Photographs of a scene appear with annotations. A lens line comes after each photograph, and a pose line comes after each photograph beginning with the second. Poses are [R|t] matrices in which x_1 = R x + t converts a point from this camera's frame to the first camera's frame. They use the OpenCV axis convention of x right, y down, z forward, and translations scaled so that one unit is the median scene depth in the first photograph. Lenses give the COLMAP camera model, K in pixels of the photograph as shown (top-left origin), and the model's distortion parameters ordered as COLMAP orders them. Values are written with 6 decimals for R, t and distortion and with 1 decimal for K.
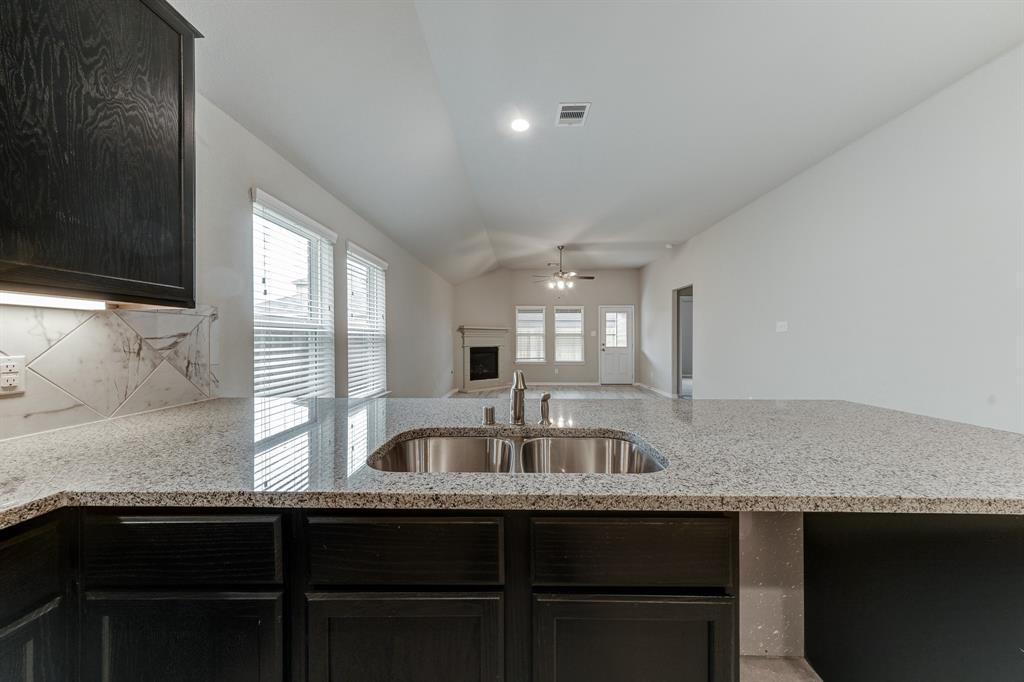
lens RADIAL K [[350.0, 0, 512.7], [0, 350.0, 339.2], [0, 0, 1]] dist [-0.000508, 0.000237]
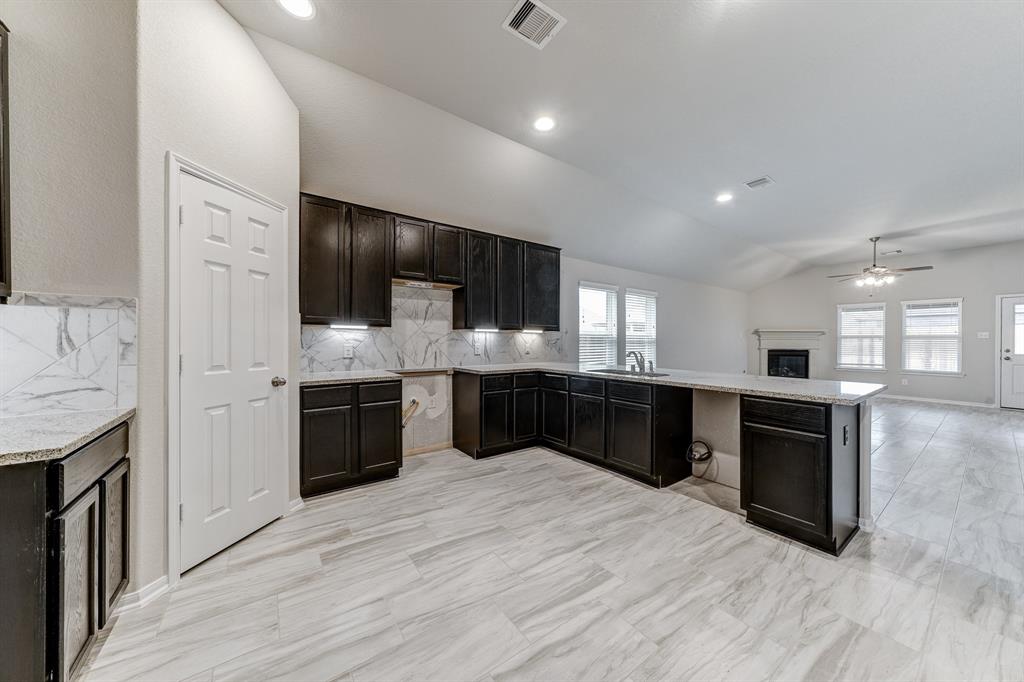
lens RADIAL K [[349.4, 0, 512.0], [0, 349.4, 341.0], [0, 0, 1]] dist [0.000748, 0.000314]
pose [[0.605191, 0.004119, -0.796070, 0.289818], [-0.004661, 0.999988, 0.001631, -0.000187], [0.796067, 0.002723, 0.605203, -0.271692]]
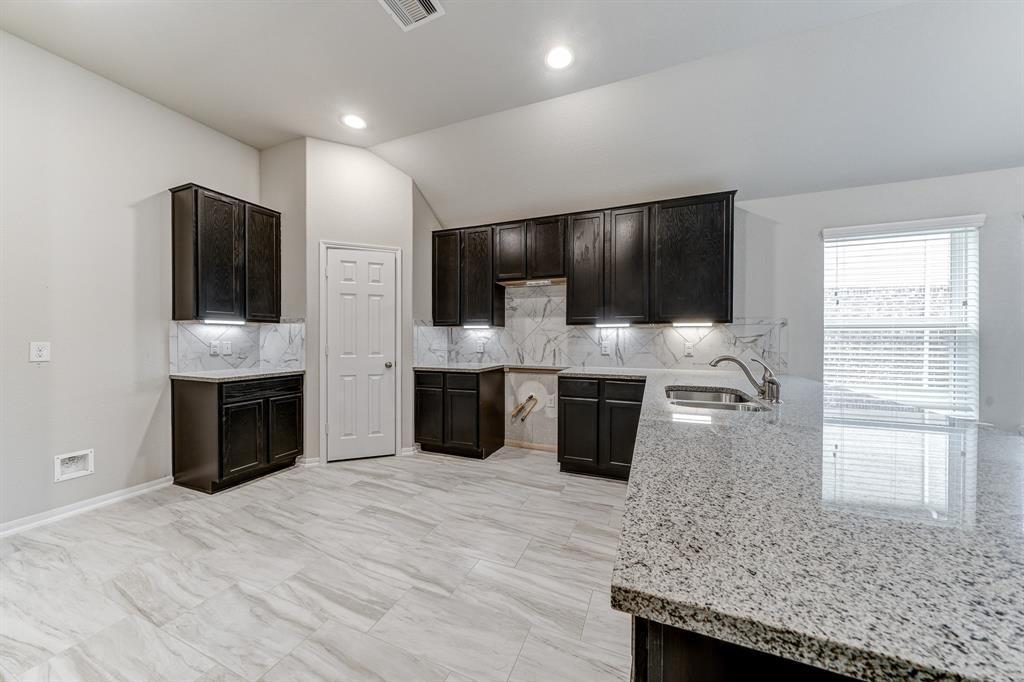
lens RADIAL K [[350.0, 0, 512.7], [0, 350.0, 339.2], [0, 0, 1]] dist [-0.000508, 0.000237]
pose [[-0.360963, 0.001624, -0.932579, 0.299153], [-0.001714, 0.999996, 0.002405, 0.001243], [0.932579, 0.002466, -0.360959, 0.102688]]
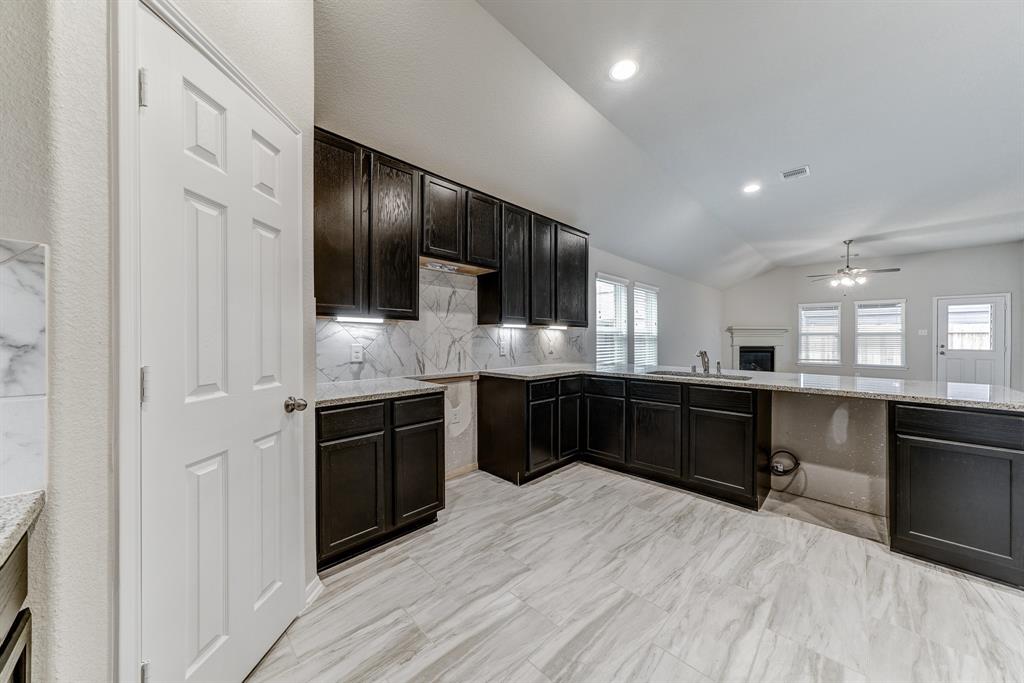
lens RADIAL K [[350.0, 0, 512.7], [0, 350.0, 339.7], [0, 0, 1]] dist [-0.000508, 0.000237]
pose [[0.727548, 0.004691, -0.686041, 0.128619], [-0.002530, 0.999988, 0.004155, 0.000283], [0.686052, -0.001287, 0.727551, -0.309464]]
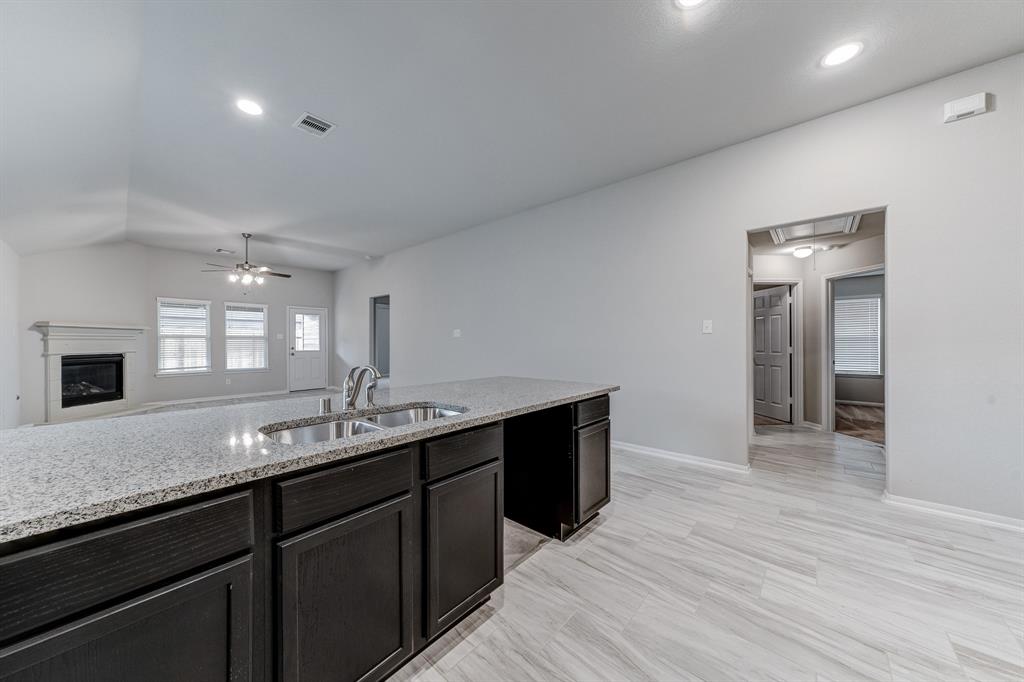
lens RADIAL K [[349.4, 0, 512.0], [0, 349.4, 341.0], [0, 0, 1]] dist [0.000748, 0.000314]
pose [[0.639515, 0.001144, 0.768777, -0.106062], [0.002197, 0.999992, -0.003316, 0.000538], [-0.768775, 0.003809, 0.639508, -0.046524]]
